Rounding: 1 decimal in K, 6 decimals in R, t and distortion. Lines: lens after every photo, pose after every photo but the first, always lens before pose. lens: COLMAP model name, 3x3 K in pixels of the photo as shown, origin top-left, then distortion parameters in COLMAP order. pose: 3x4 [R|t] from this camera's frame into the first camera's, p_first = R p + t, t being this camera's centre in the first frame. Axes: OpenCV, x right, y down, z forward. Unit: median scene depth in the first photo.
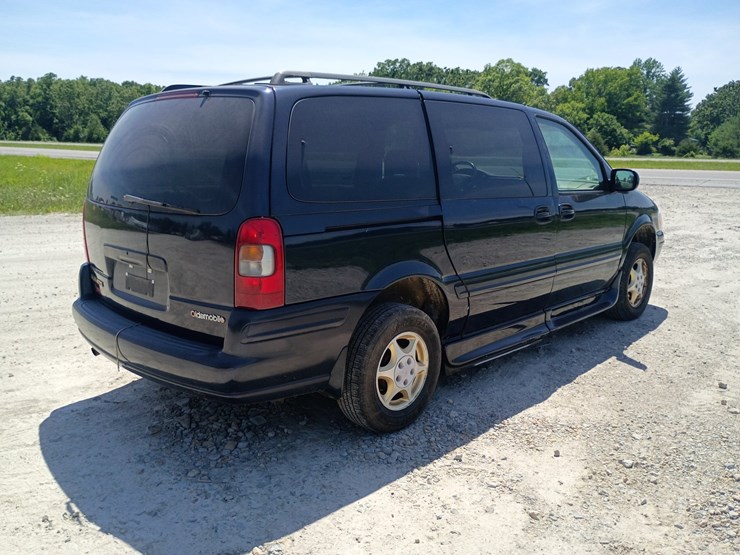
lens RADIAL K [[638.1, 0, 352.4], [0, 638.1, 273.4], [0, 0, 1]] dist [0.013856, 0.002753]
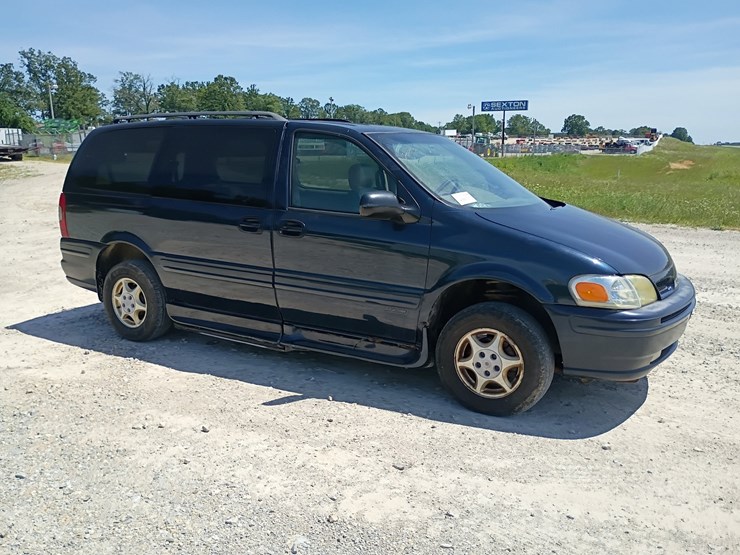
lens RADIAL K [[633.2, 0, 370.0], [0, 633.2, 277.5], [0, 0, 1]] dist [0.071208, -0.109596]
pose [[0.256781, 0.180724, -0.949422, 1.681602], [-0.191984, 0.972322, 0.133159, -0.226969], [0.947209, 0.148081, 0.284370, 1.082427]]
